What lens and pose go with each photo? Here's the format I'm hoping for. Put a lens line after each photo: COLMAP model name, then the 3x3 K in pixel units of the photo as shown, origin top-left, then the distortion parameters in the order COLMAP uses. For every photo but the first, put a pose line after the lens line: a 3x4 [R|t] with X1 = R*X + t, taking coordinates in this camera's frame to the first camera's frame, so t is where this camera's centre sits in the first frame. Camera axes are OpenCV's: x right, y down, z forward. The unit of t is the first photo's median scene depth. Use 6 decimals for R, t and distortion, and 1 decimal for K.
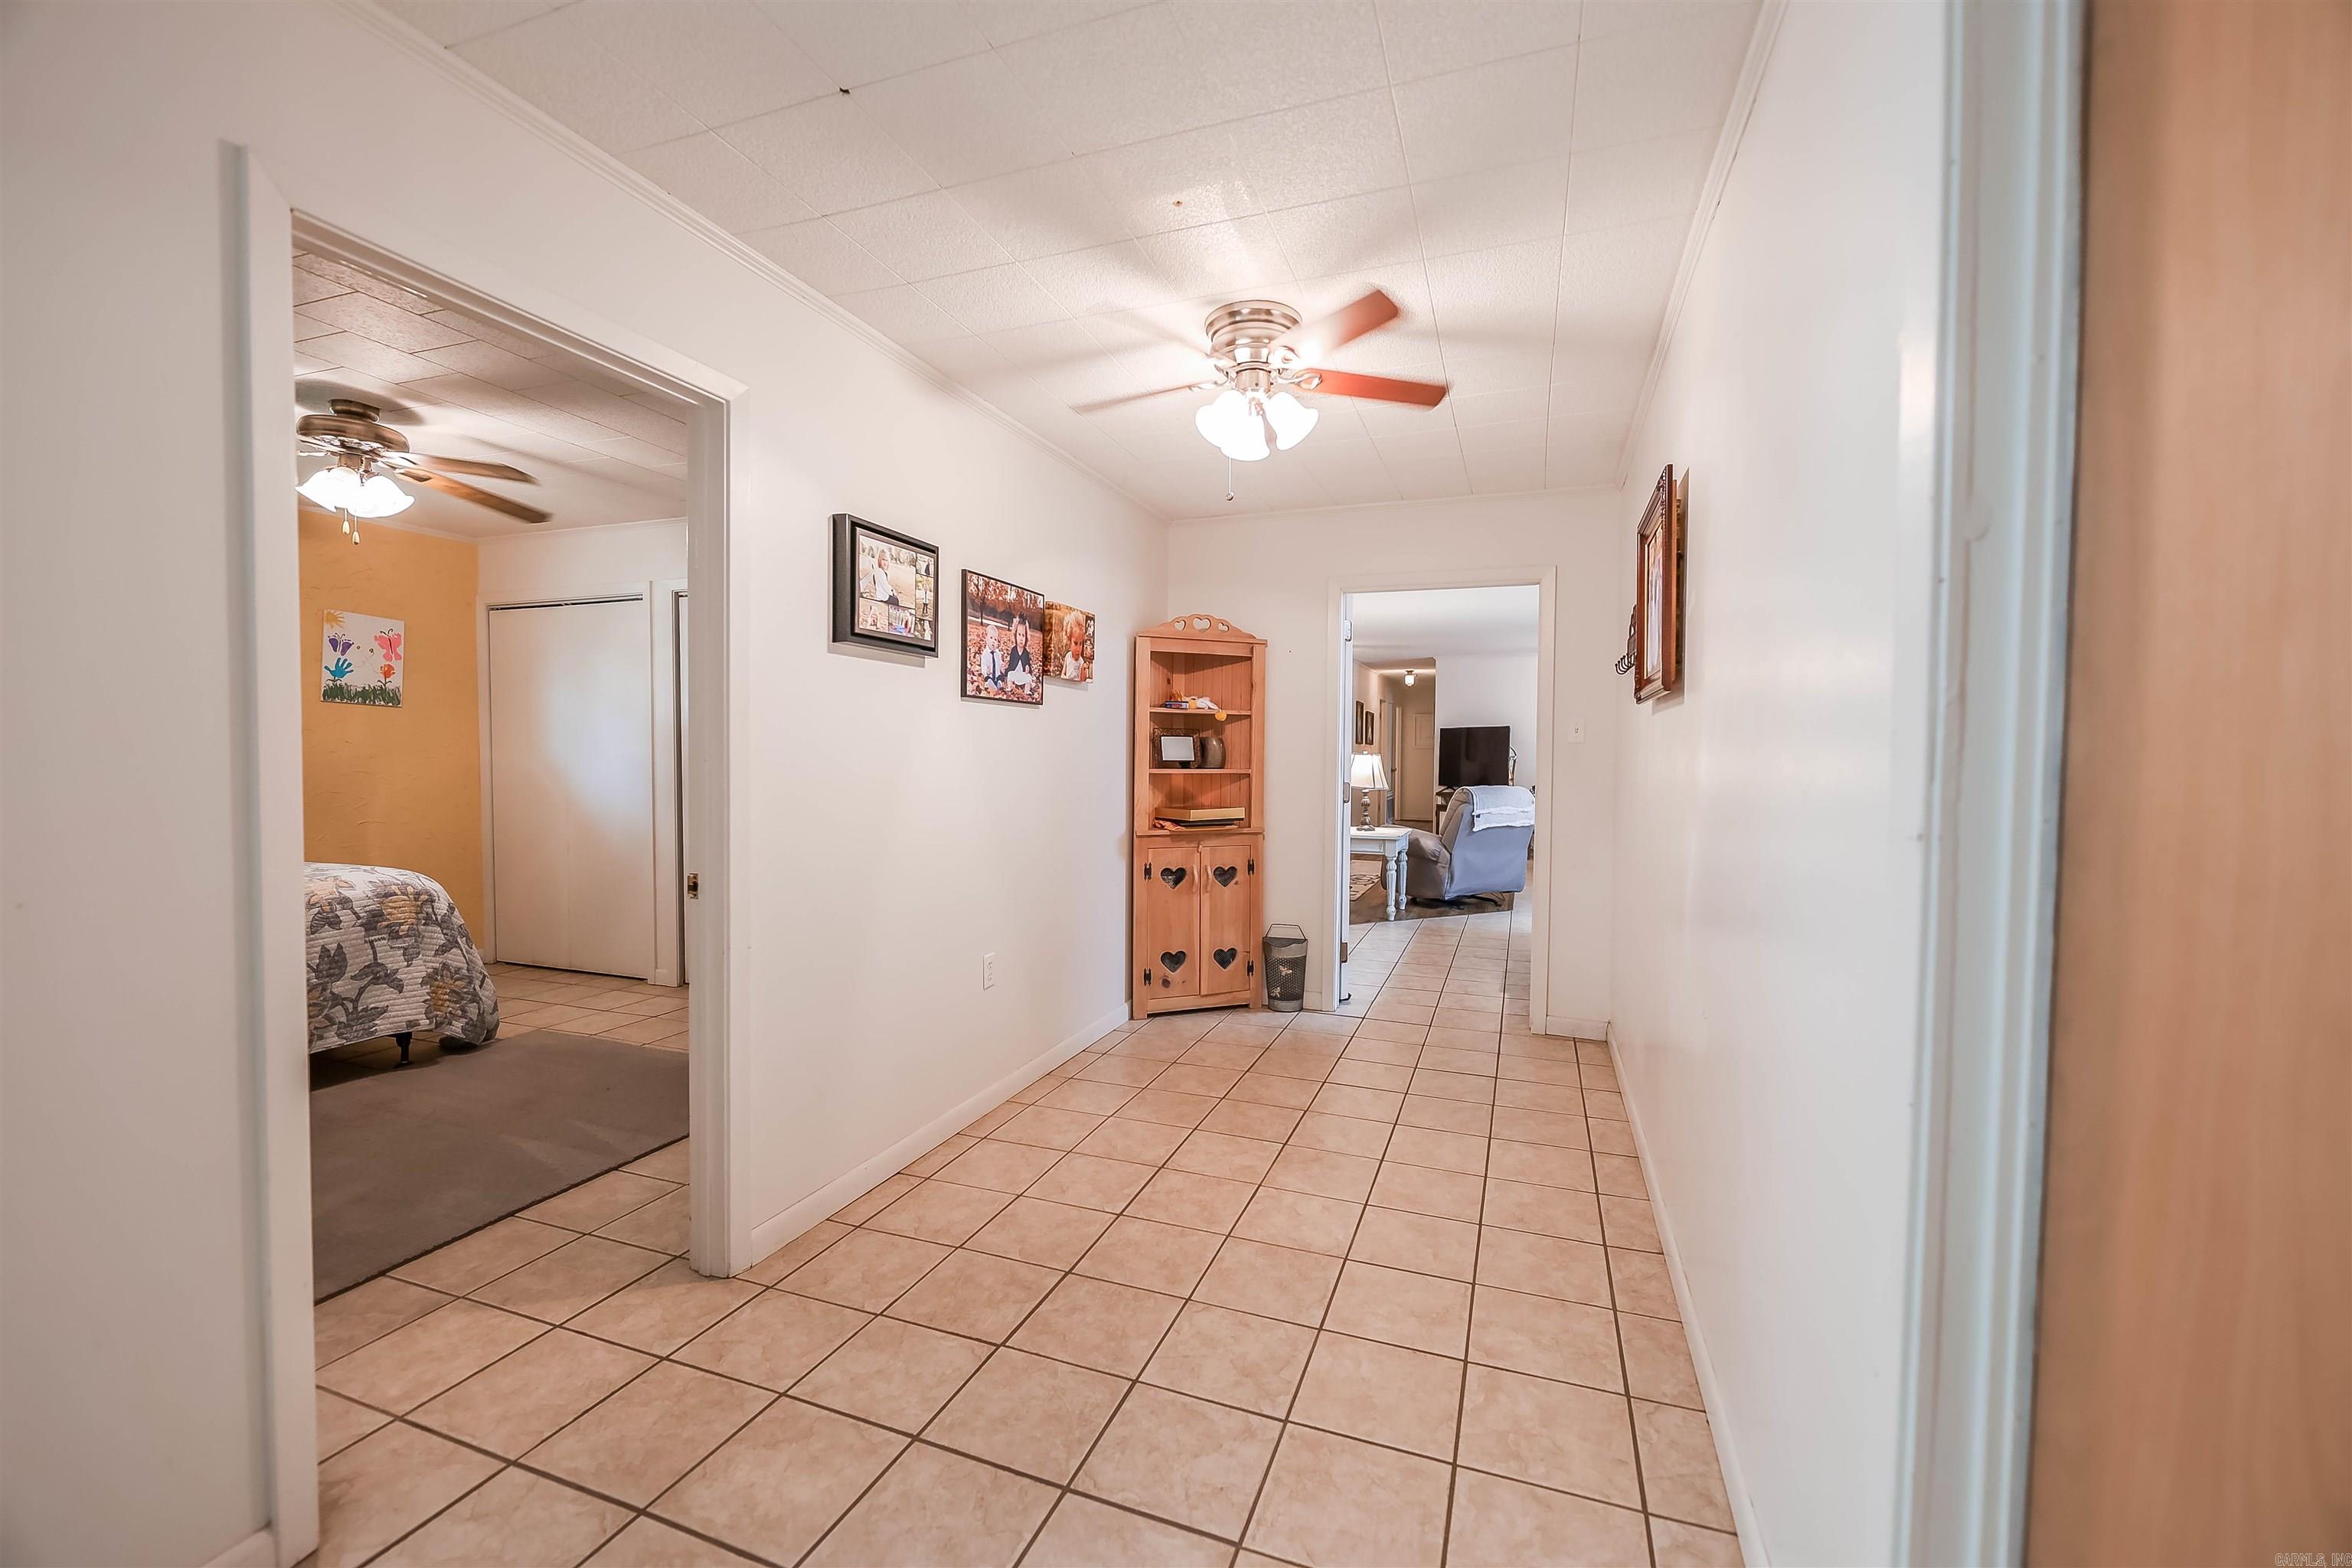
lens RADIAL K [[947.9, 0, 1186.9], [0, 947.9, 780.2], [0, 0, 1]] dist [-0.001178, -0.001499]
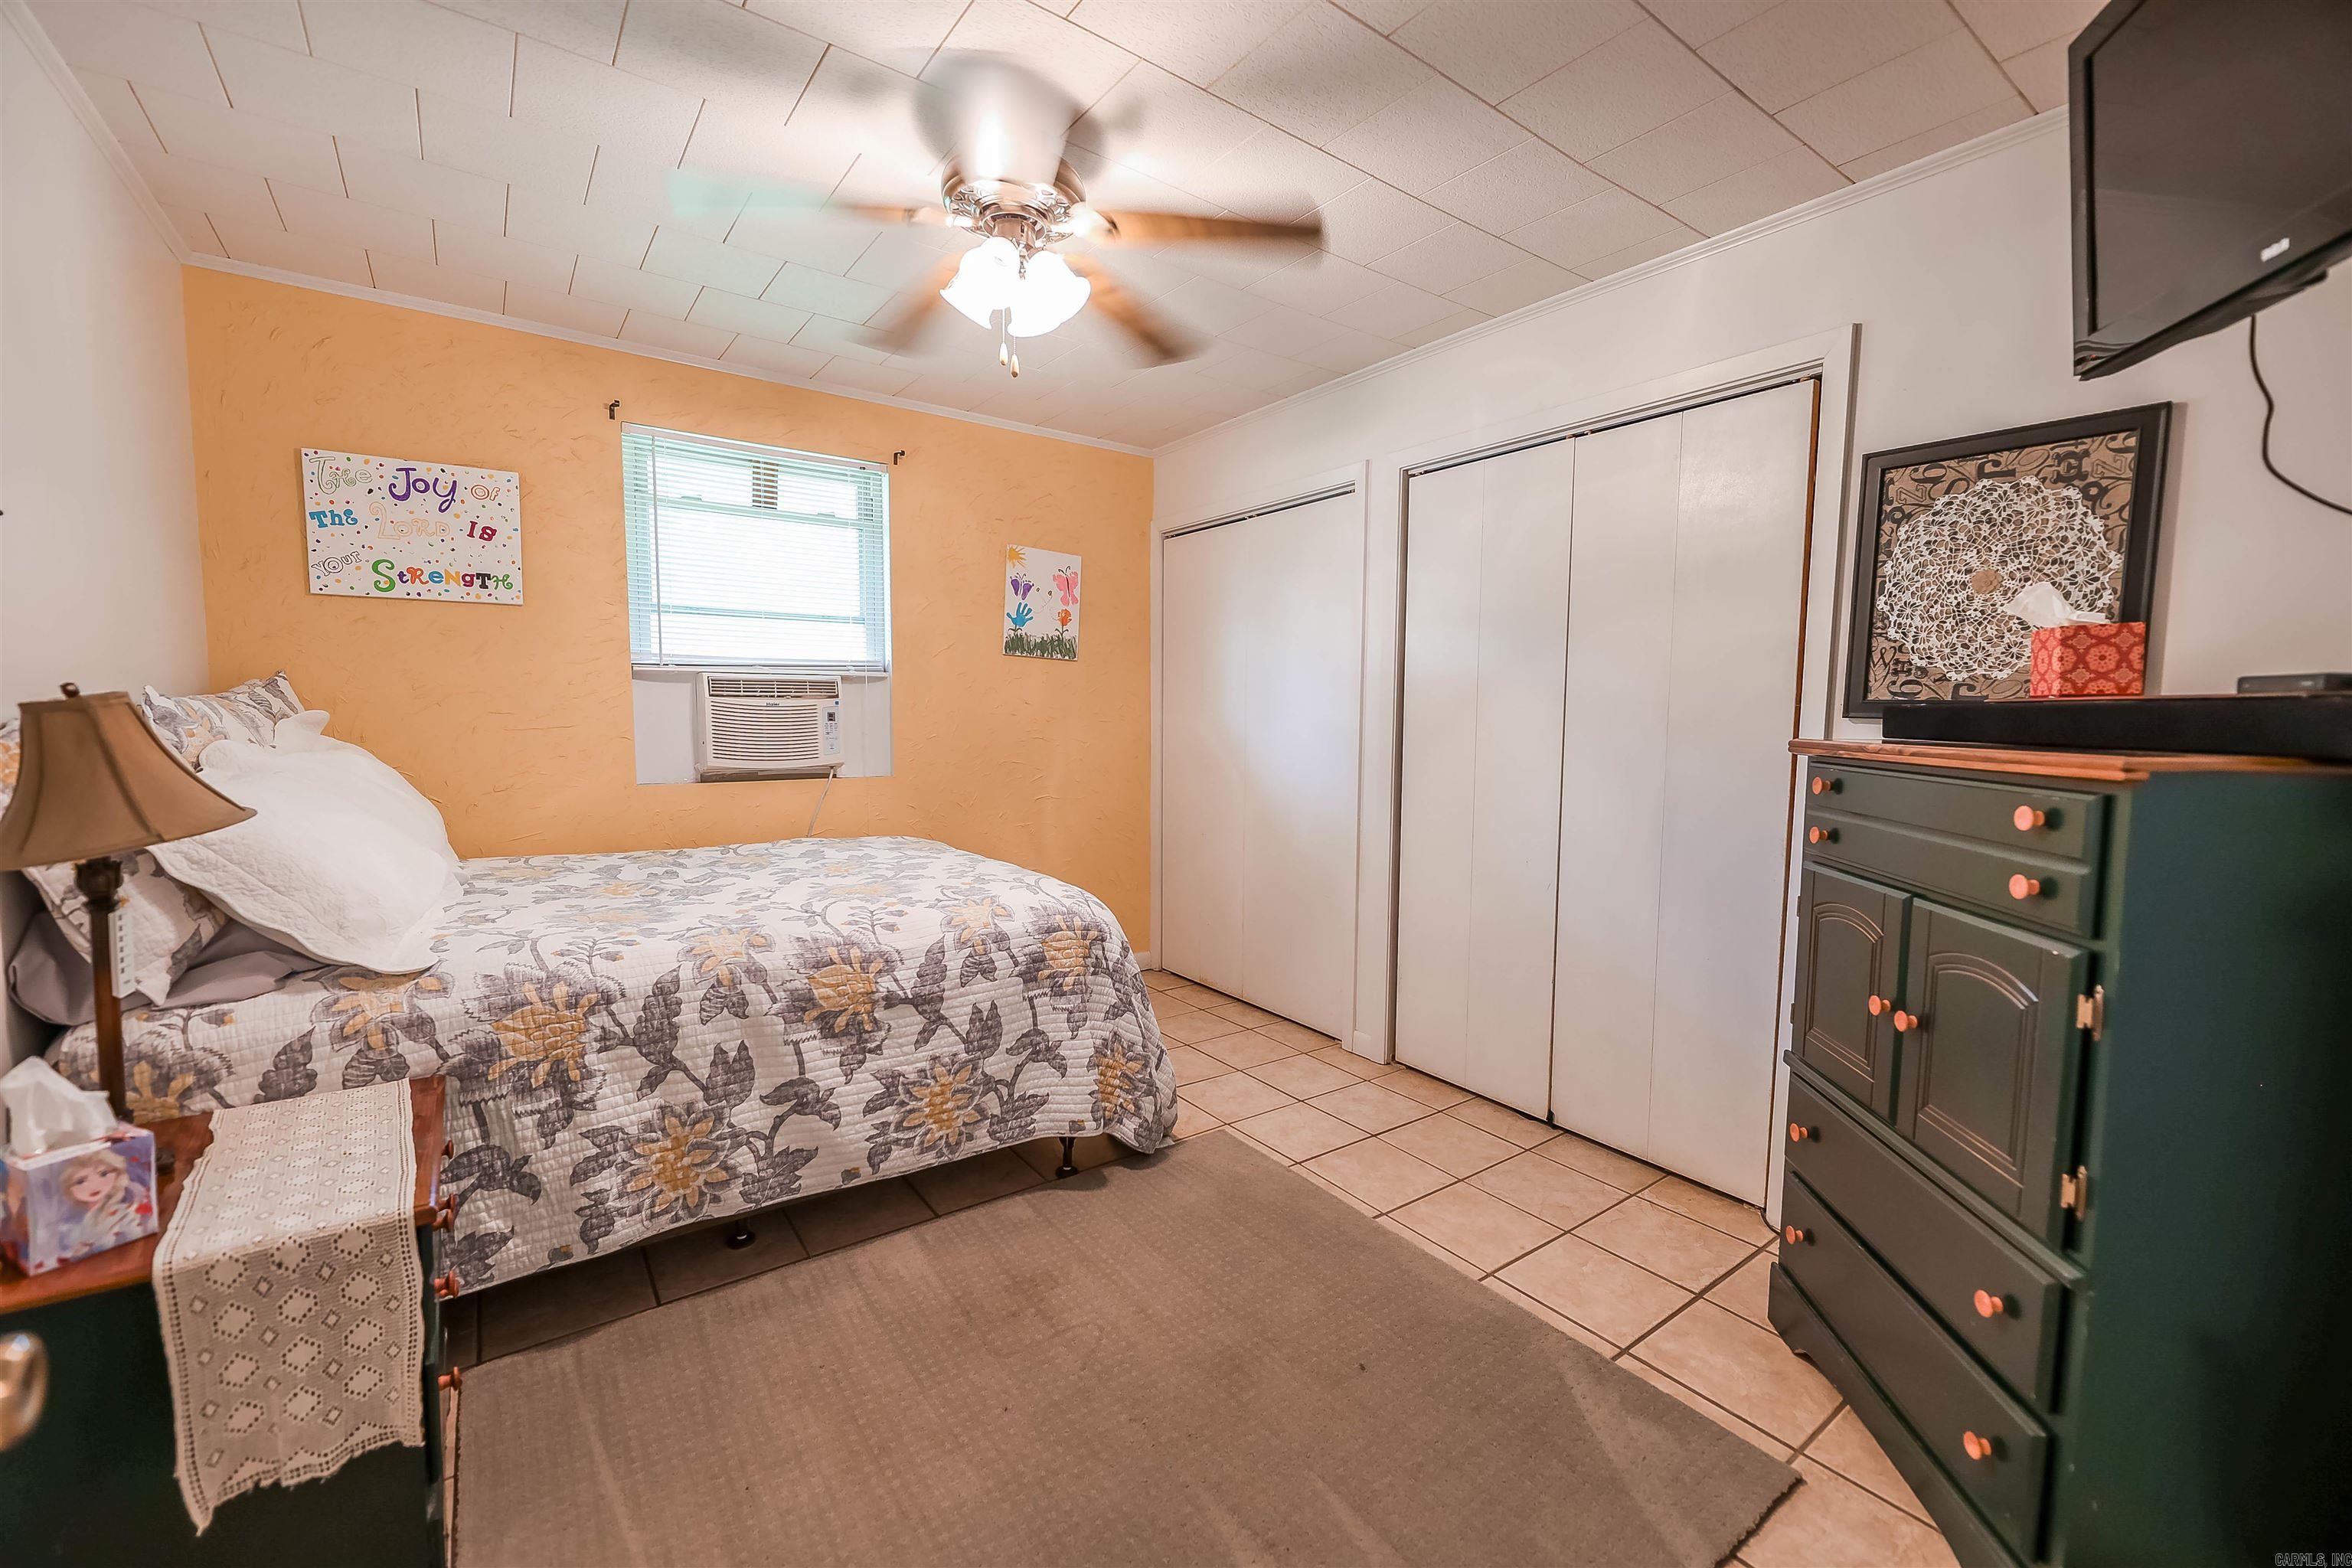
lens RADIAL K [[947.9, 0, 1175.3], [0, 947.9, 785.1], [0, 0, 1]] dist [-0.001178, -0.001499]
pose [[0.827002, 0.046043, -0.560310, -0.381152], [-0.020934, 0.998472, 0.051151, -0.016722], [0.561809, -0.030572, 0.826702, 0.473945]]
